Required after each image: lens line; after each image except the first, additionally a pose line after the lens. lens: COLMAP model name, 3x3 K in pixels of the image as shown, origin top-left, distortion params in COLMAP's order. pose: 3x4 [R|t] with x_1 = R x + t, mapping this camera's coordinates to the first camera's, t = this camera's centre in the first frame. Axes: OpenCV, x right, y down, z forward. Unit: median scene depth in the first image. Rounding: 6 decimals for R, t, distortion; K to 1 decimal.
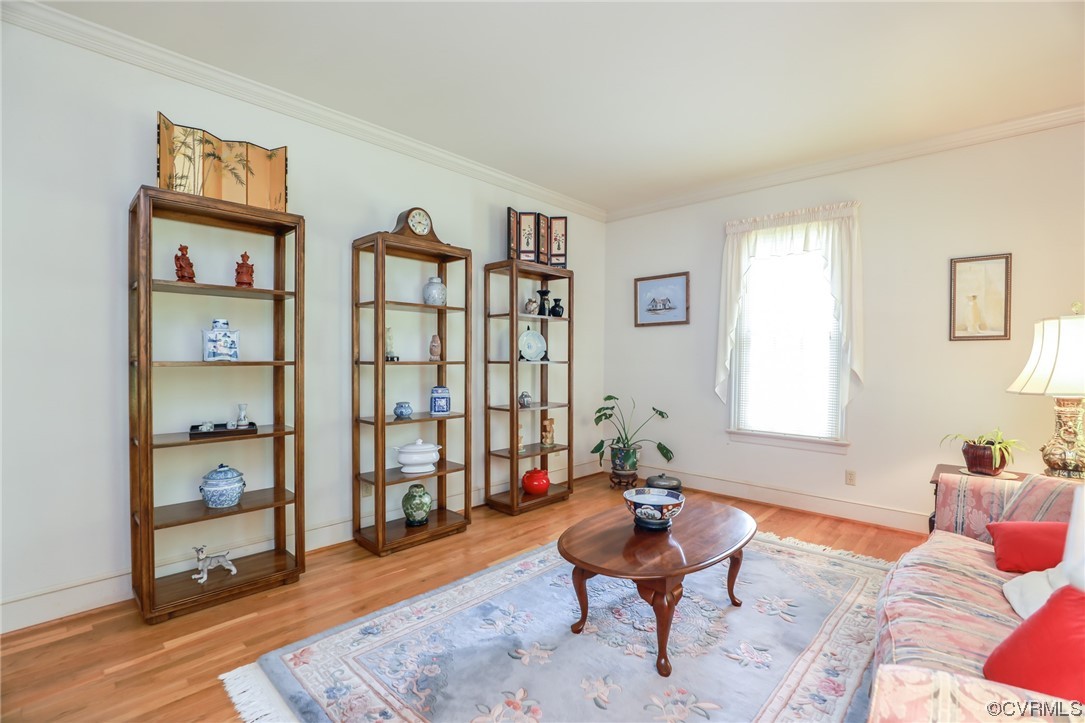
lens RADIAL K [[496.6, 0, 543.9], [0, 496.6, 366.1], [0, 0, 1]] dist [-0.042777, 0.009561]
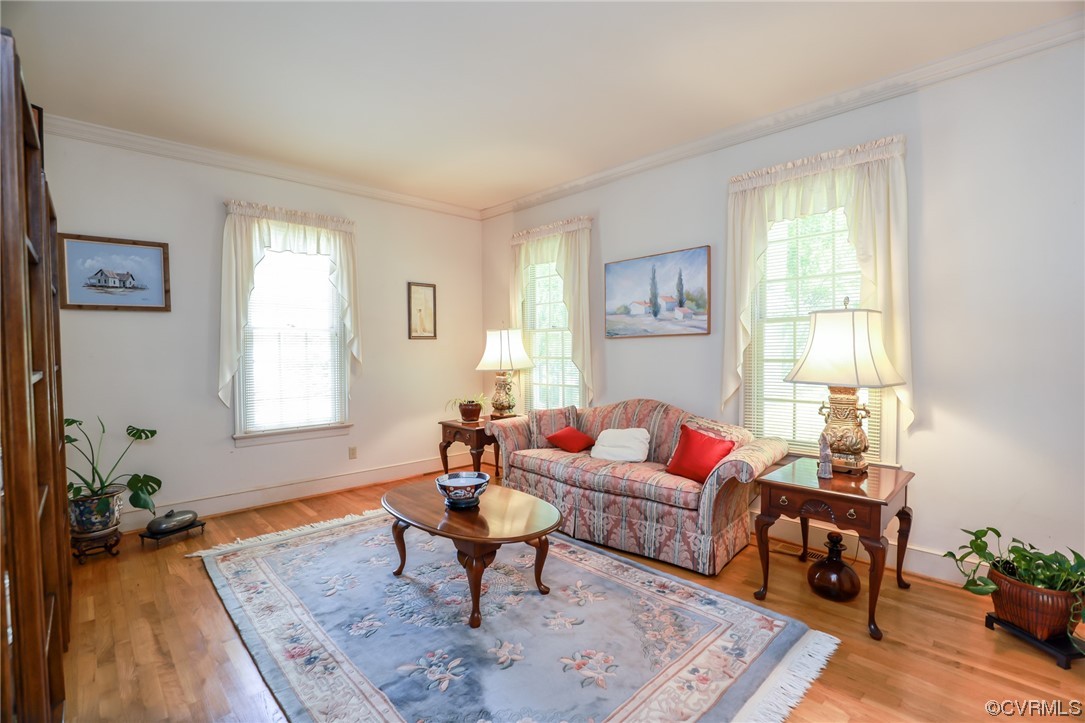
lens RADIAL K [[484.6, 0, 542.5], [0, 484.6, 361.5], [0, 0, 1]] dist [-0.003095, -0.000191]
pose [[0.071823, -0.027139, 0.997048, -0.469392], [0.037111, 0.999010, 0.024519, -0.004739], [-0.996727, 0.035241, 0.072759, 0.410672]]
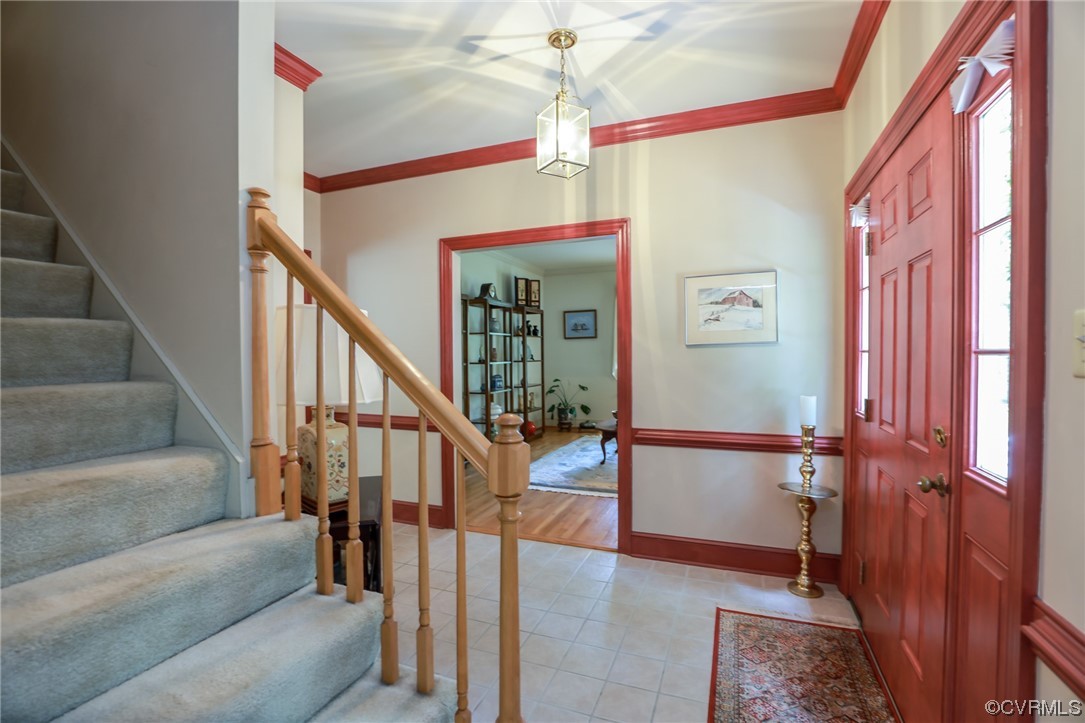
lens RADIAL K [[496.6, 0, 543.9], [0, 496.6, 366.1], [0, 0, 1]] dist [-0.042777, 0.009561]
pose [[0.933916, -0.026131, 0.356536, -0.604752], [0.023643, 0.999656, 0.011335, -0.008492], [-0.356709, -0.002156, 0.934213, -0.710887]]
